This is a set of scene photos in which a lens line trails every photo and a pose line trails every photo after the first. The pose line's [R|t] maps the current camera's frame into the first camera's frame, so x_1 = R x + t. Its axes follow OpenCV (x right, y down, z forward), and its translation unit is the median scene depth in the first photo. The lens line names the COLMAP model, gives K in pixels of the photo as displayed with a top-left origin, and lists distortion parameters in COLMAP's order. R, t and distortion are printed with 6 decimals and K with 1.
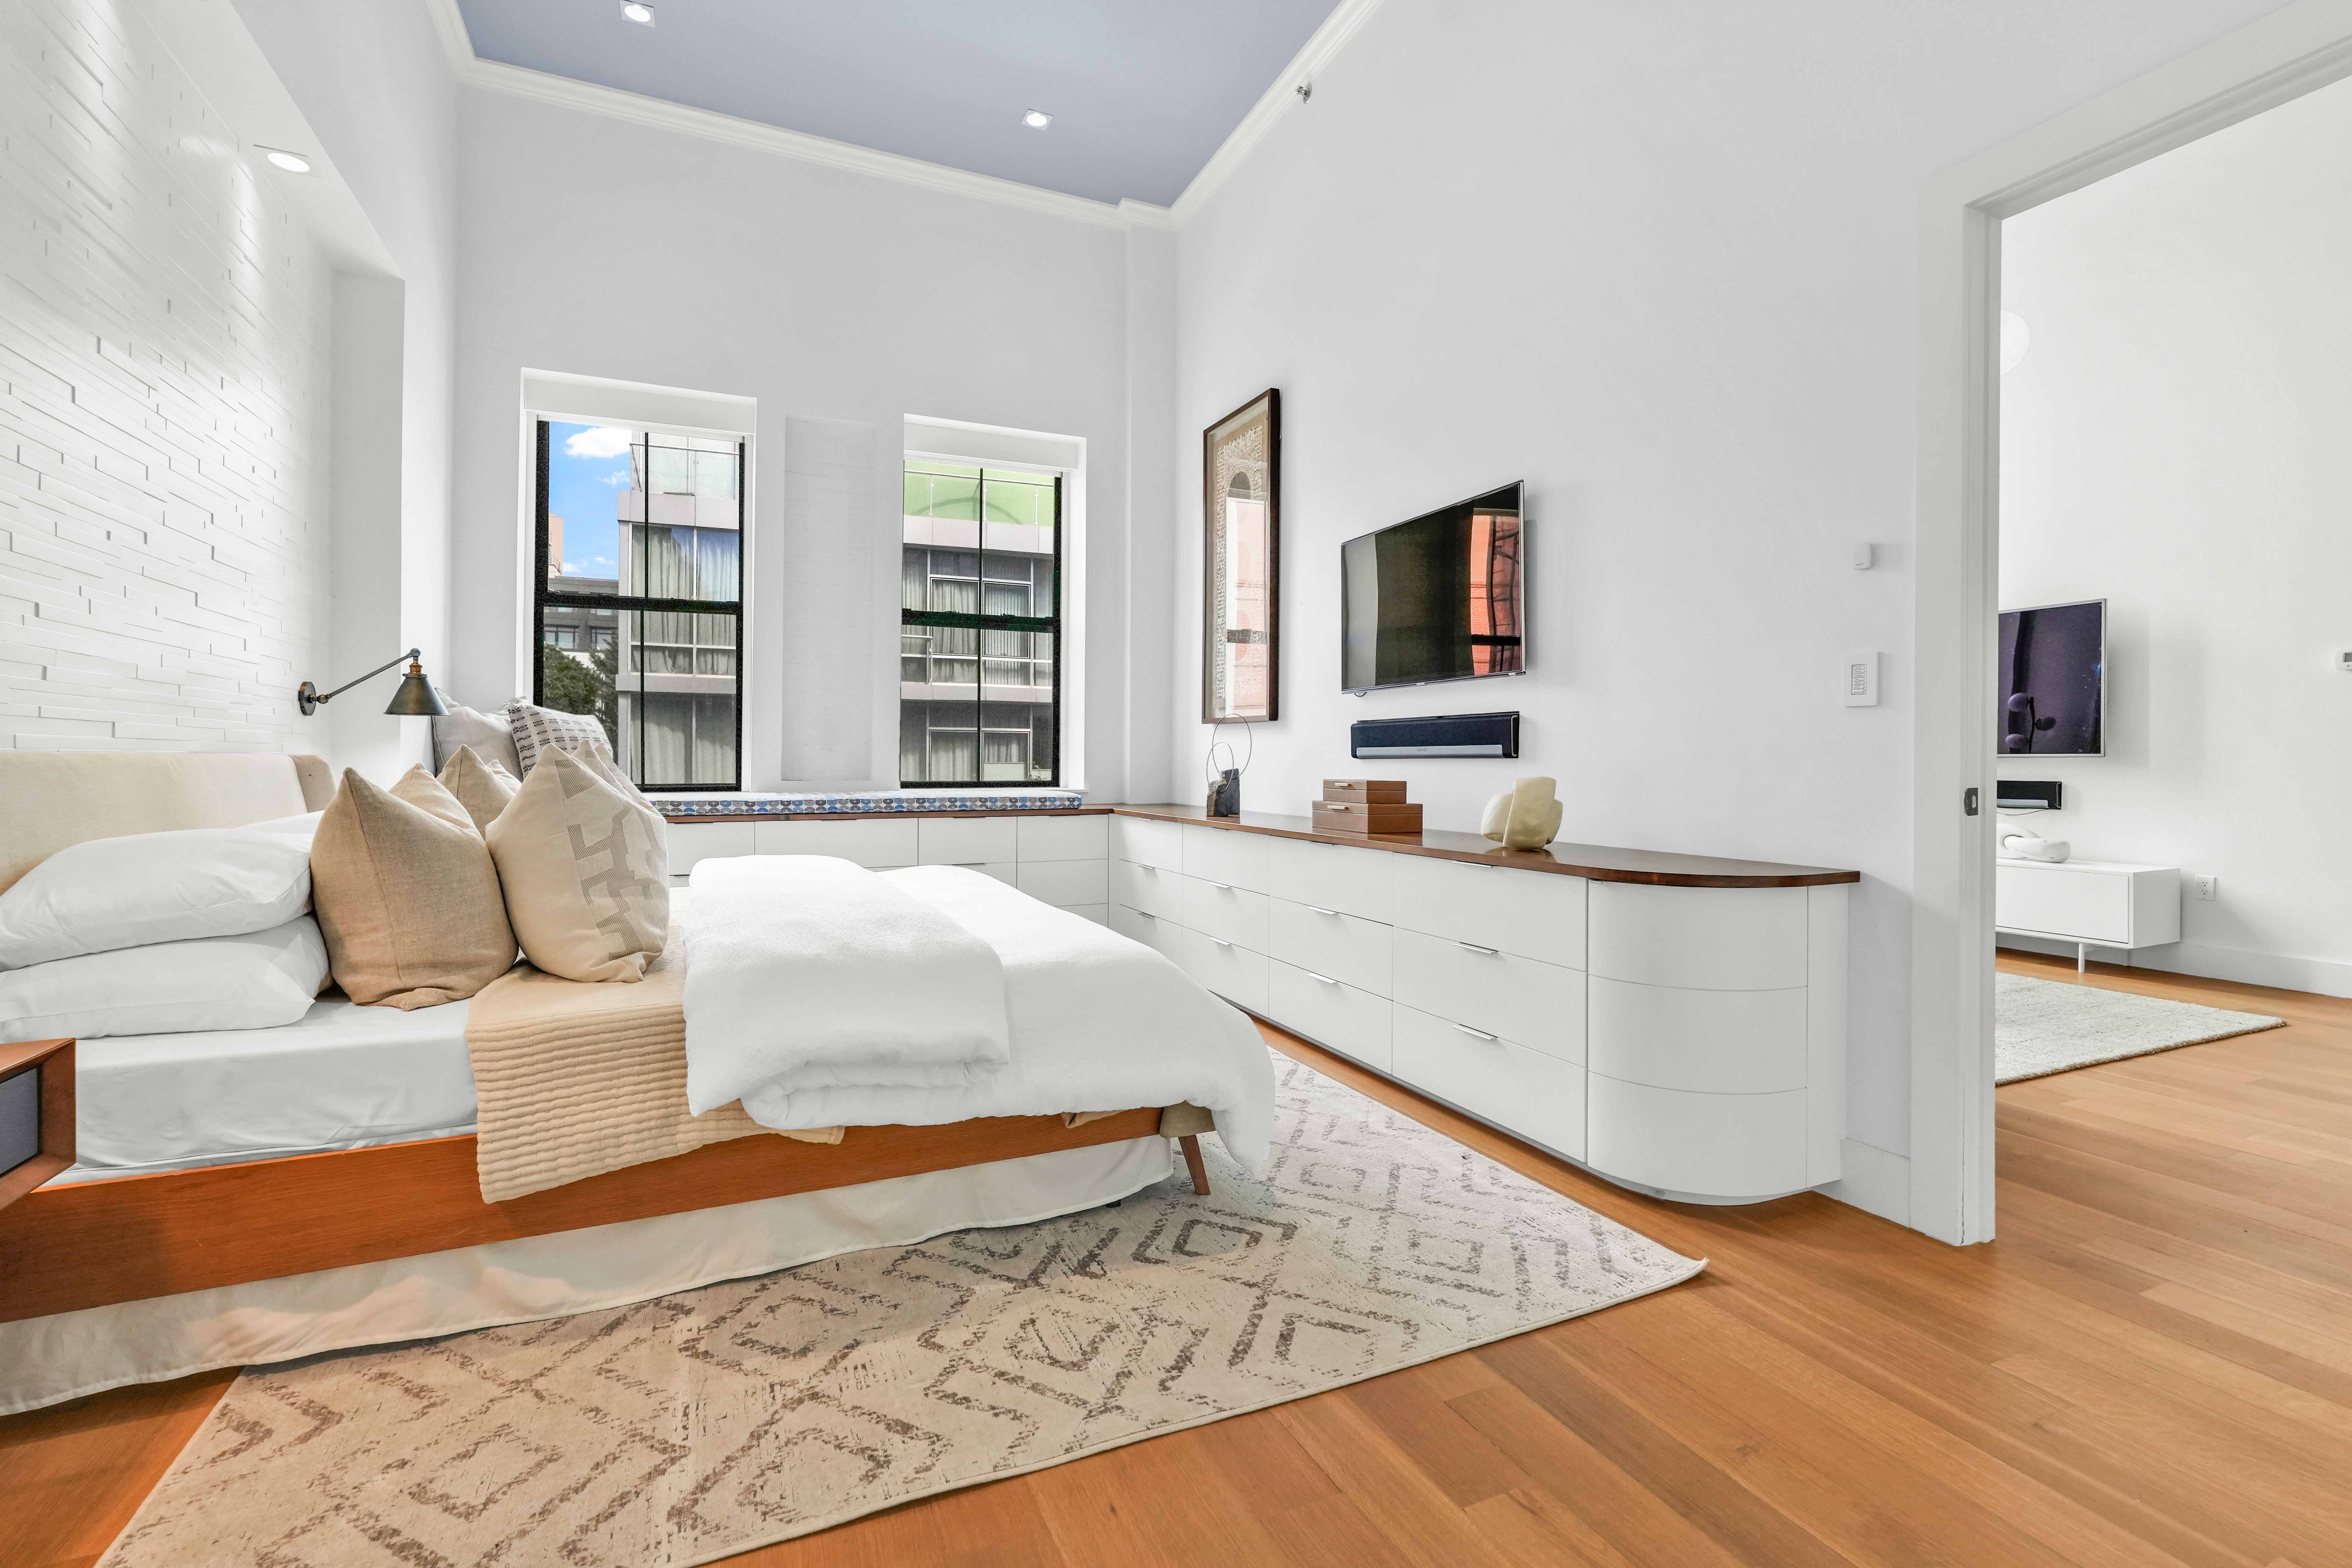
lens RADIAL K [[1038.9, 0, 1169.0], [0, 1038.9, 770.4], [0, 0, 1]] dist [-0.010159, 0.002337]
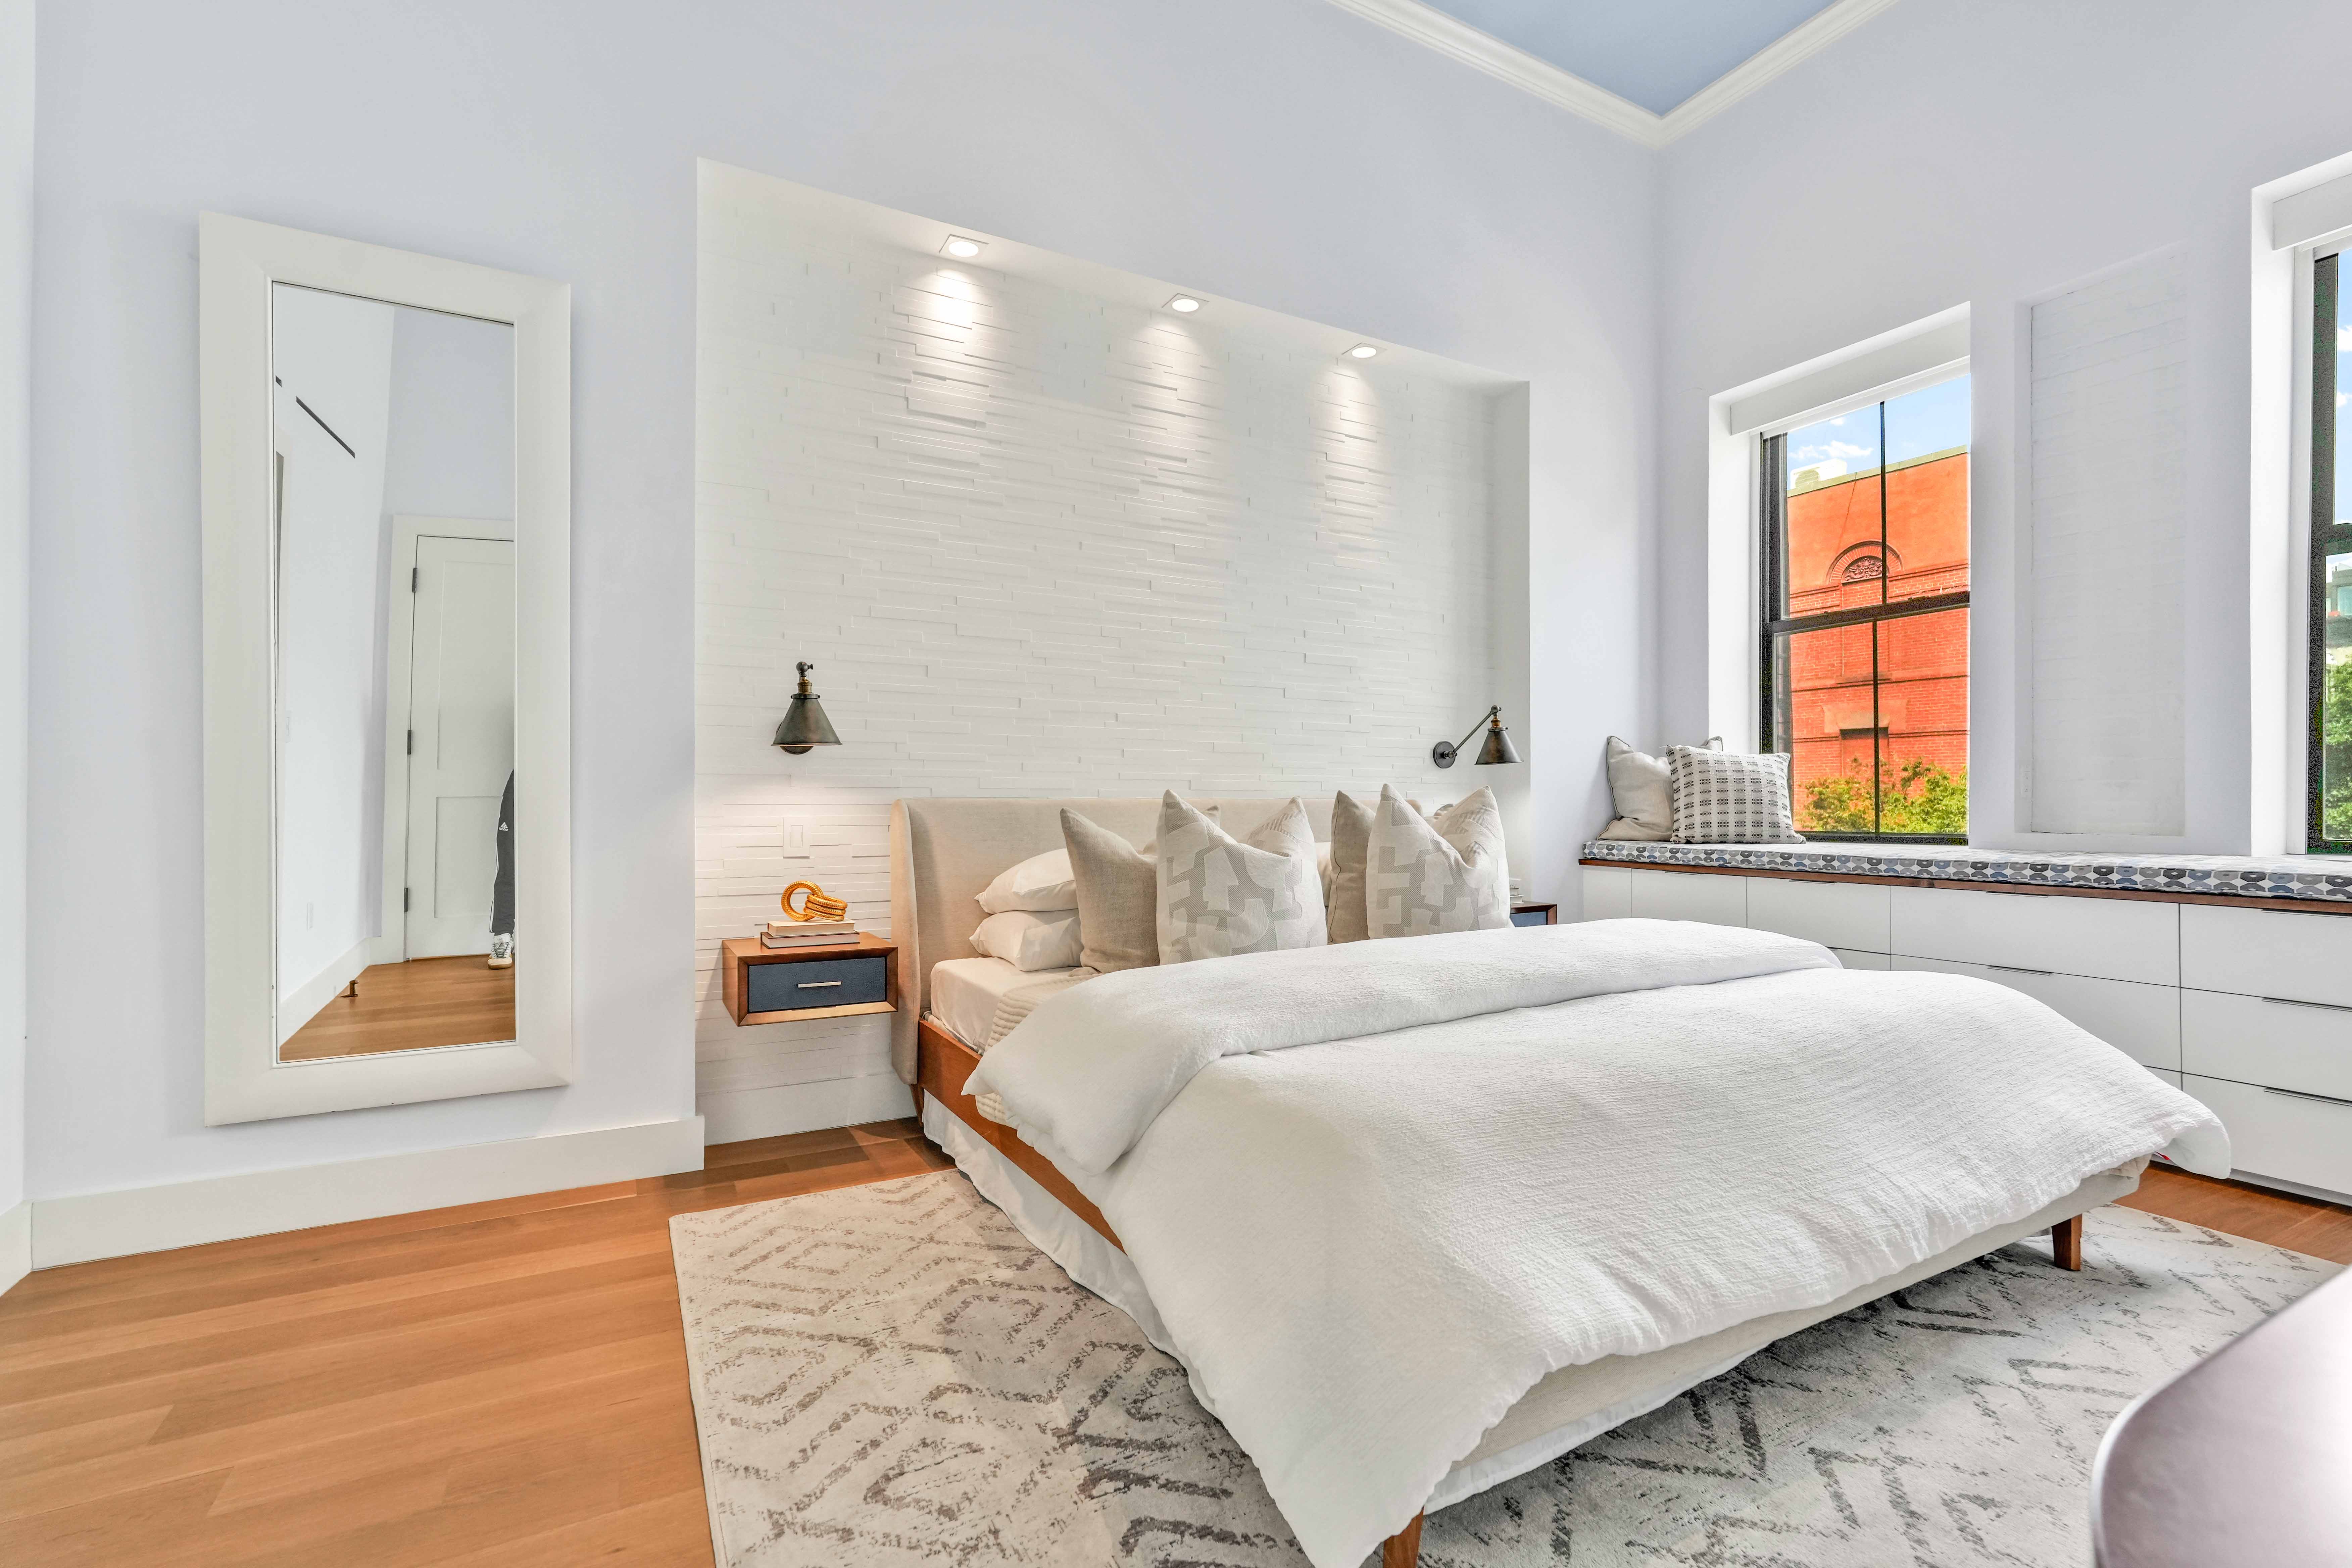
lens RADIAL K [[1038.9, 0, 1176.6], [0, 1038.9, 797.4], [0, 0, 1]] dist [-0.010159, 0.002337]
pose [[0.079863, -0.009979, -0.996756, 0.653467], [-0.008827, 0.999904, -0.010718, -0.003171], [0.996767, 0.009654, 0.079767, 0.958389]]
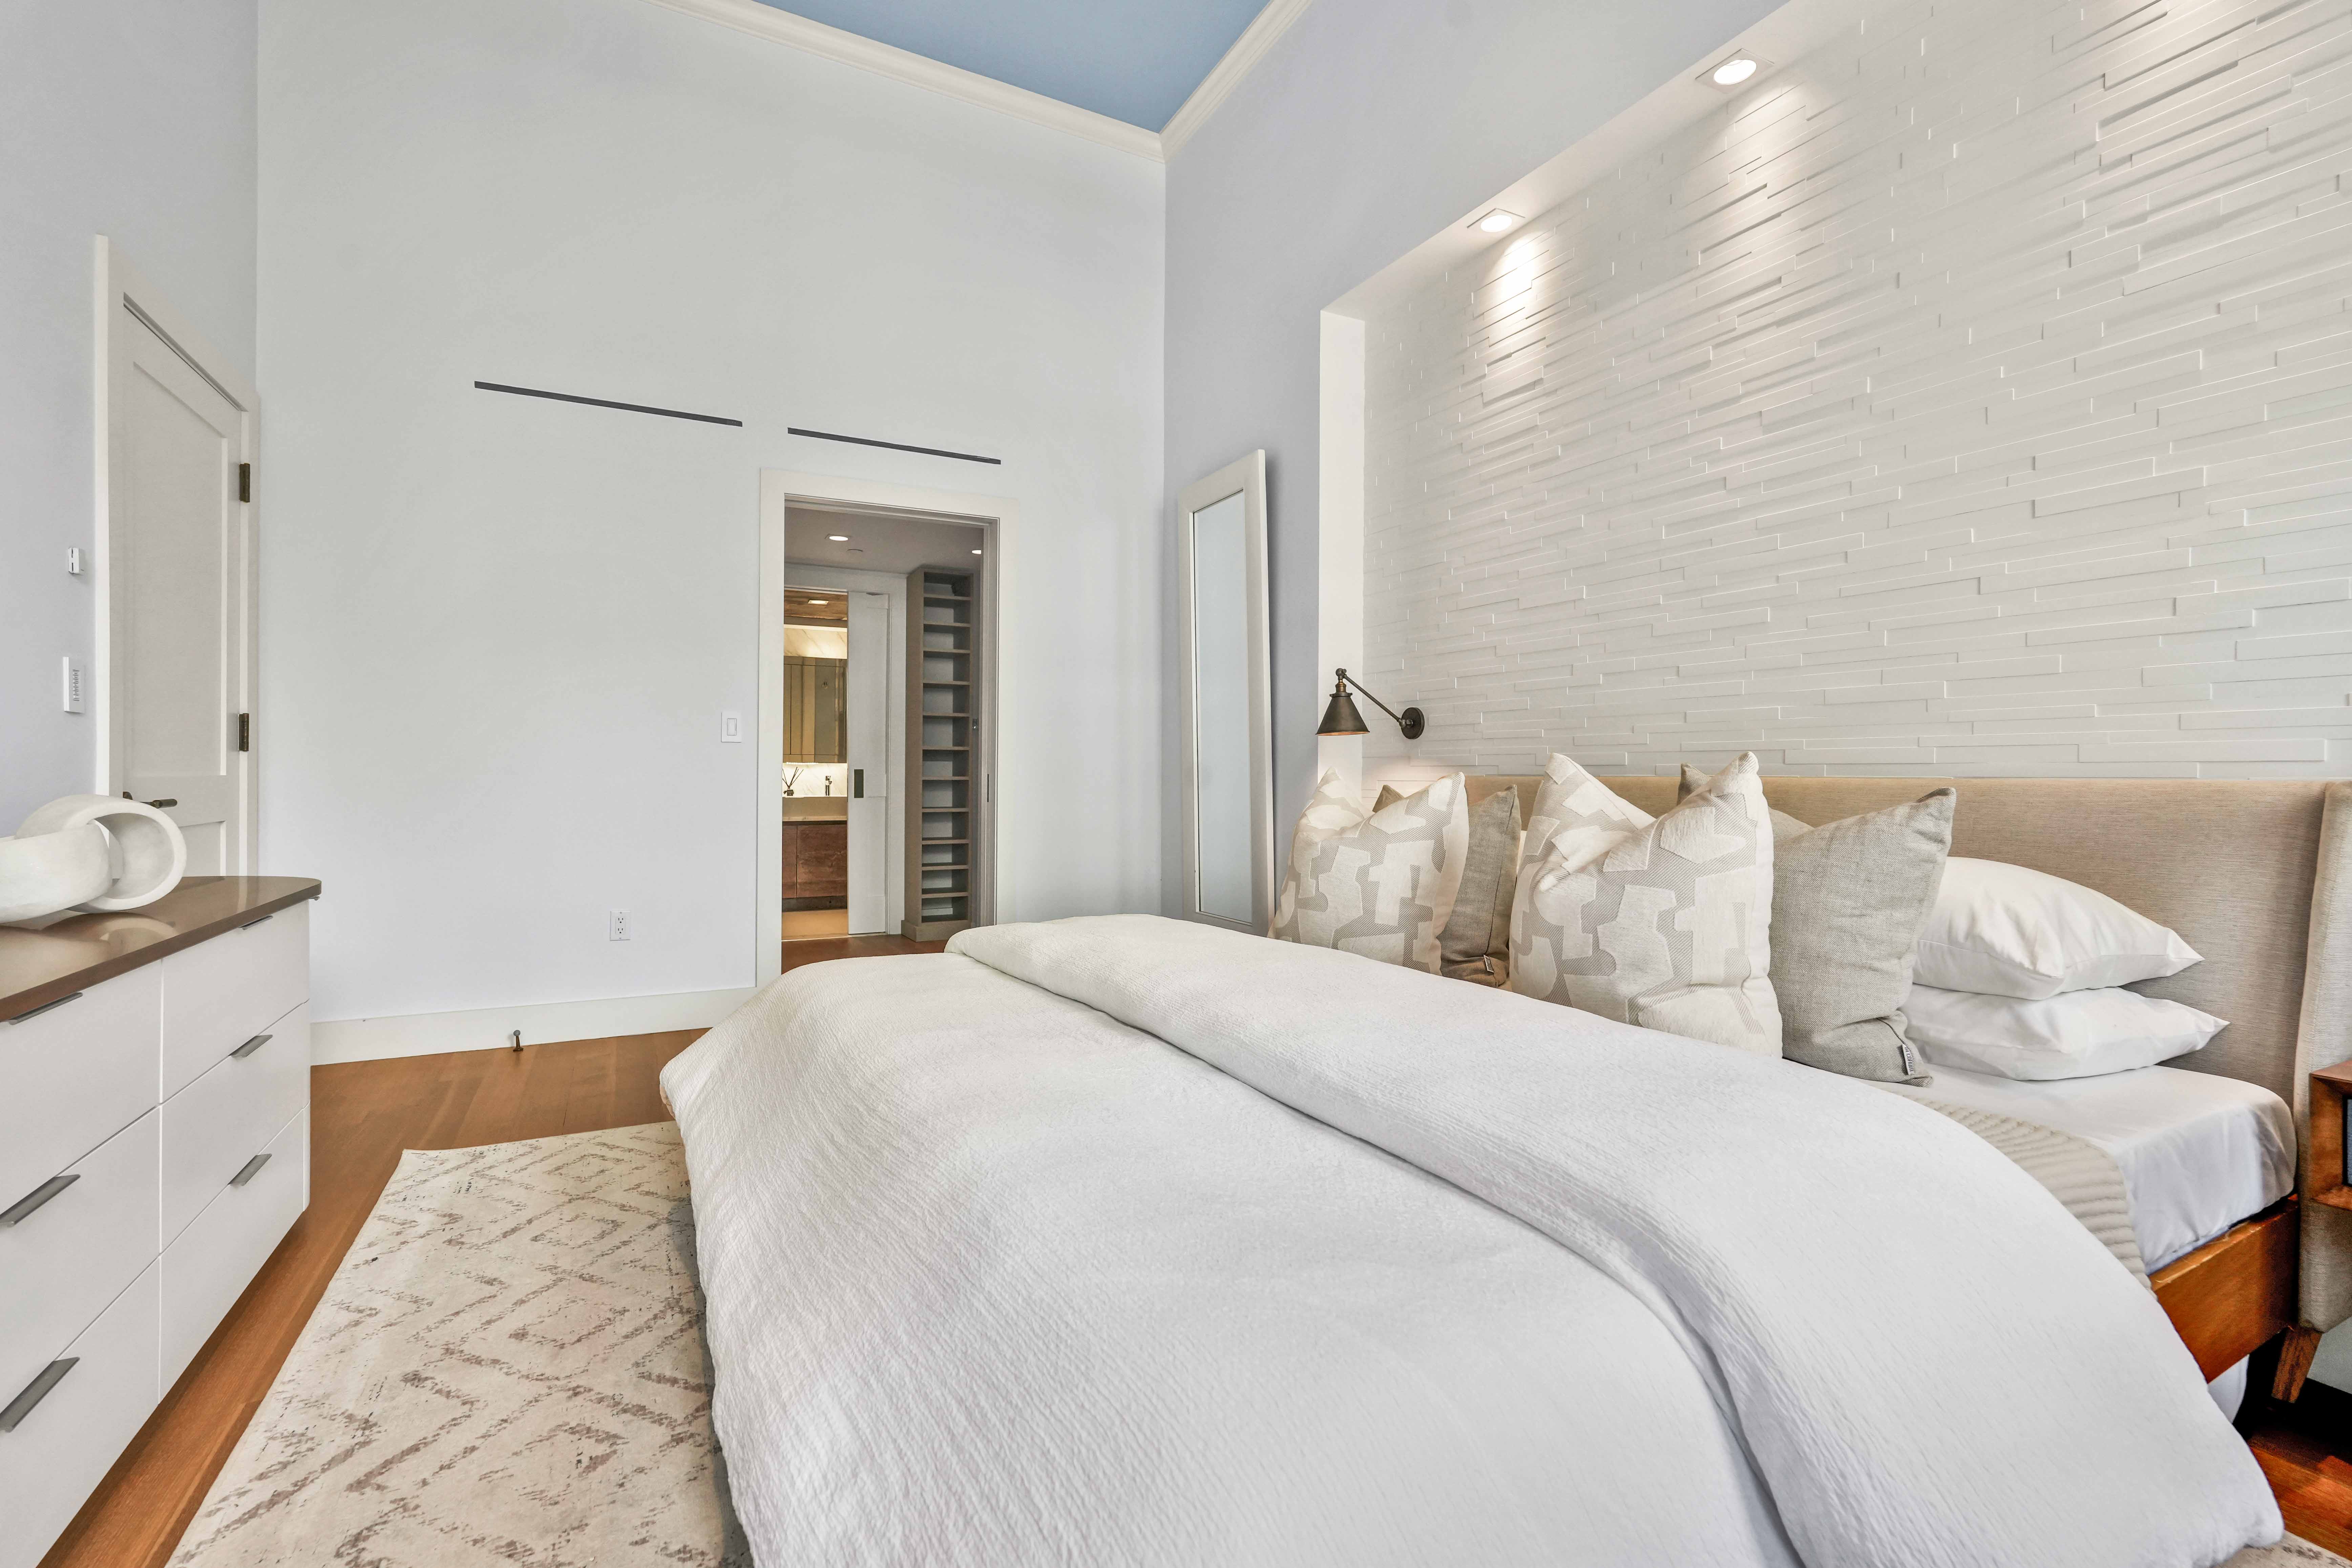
lens RADIAL K [[1039.0, 0, 1176.3], [0, 1039.0, 779.9], [0, 0, 1]] dist [-0.010159, 0.002337]
pose [[-0.997428, -0.009302, -0.071067, -0.352084], [-0.010414, 0.999829, 0.015294, -0.027575], [0.070912, 0.015995, -0.997354, 2.303693]]
